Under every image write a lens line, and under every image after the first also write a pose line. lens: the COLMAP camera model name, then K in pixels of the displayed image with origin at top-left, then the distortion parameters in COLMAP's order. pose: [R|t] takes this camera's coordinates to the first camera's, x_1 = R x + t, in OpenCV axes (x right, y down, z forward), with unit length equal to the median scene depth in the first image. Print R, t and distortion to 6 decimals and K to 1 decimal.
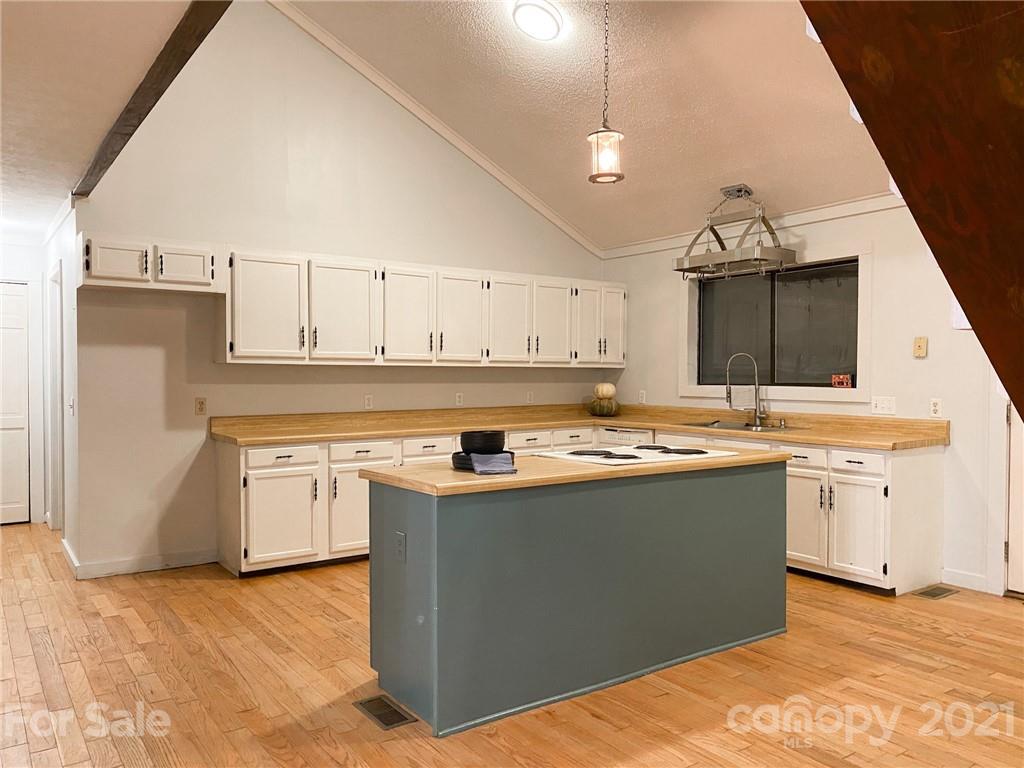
lens RADIAL K [[783.7, 0, 514.1], [0, 783.7, 415.6], [0, 0, 1]] dist [0.075571, -0.005672]
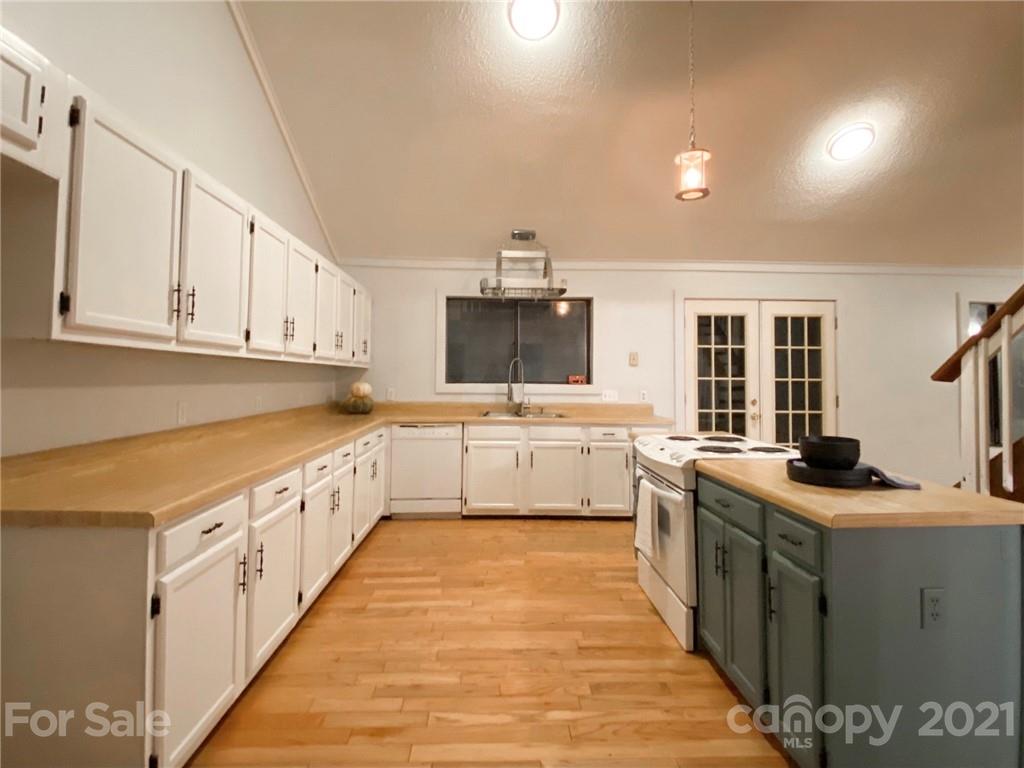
lens RADIAL K [[496.0, 0, 503.5], [0, 496.0, 372.2], [0, 0, 1]] dist [0.022728, -0.021379]
pose [[0.553119, 0.011613, 0.833021, -0.402193], [0.039111, 0.998438, -0.039889, -0.025234], [-0.832184, 0.054643, 0.551801, 0.577279]]
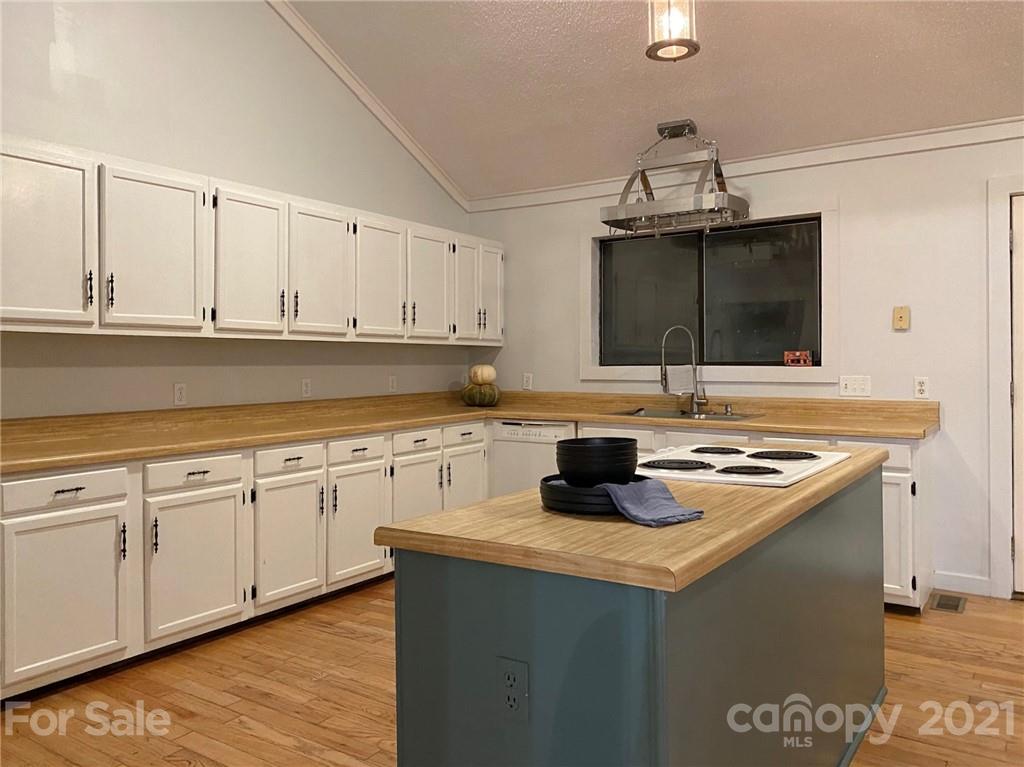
lens RADIAL K [[788.6, 0, 512.0], [0, 788.6, 383.5], [0, 0, 1]] dist [0.028173, -0.008404]
pose [[0.935693, -0.014790, 0.352506, -0.168102], [0.024354, 0.999445, -0.022714, -0.004493], [-0.351975, 0.029839, 0.935534, 0.294564]]
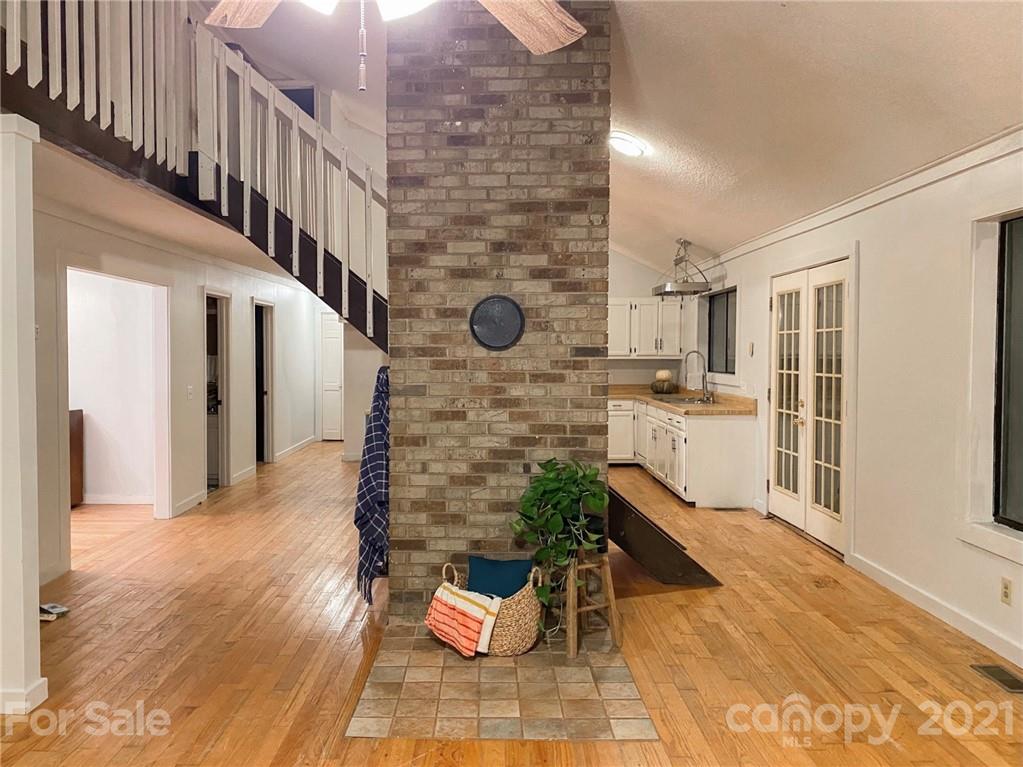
lens RADIAL K [[787.8, 0, 511.5], [0, 787.8, 383.5], [0, 0, 1]] dist [0.028173, -0.008404]
pose [[0.832416, 0.018669, -0.553837, 0.813872], [-0.027900, 0.999577, -0.008238, 0.002911], [0.553449, 0.022309, 0.832585, -0.393525]]
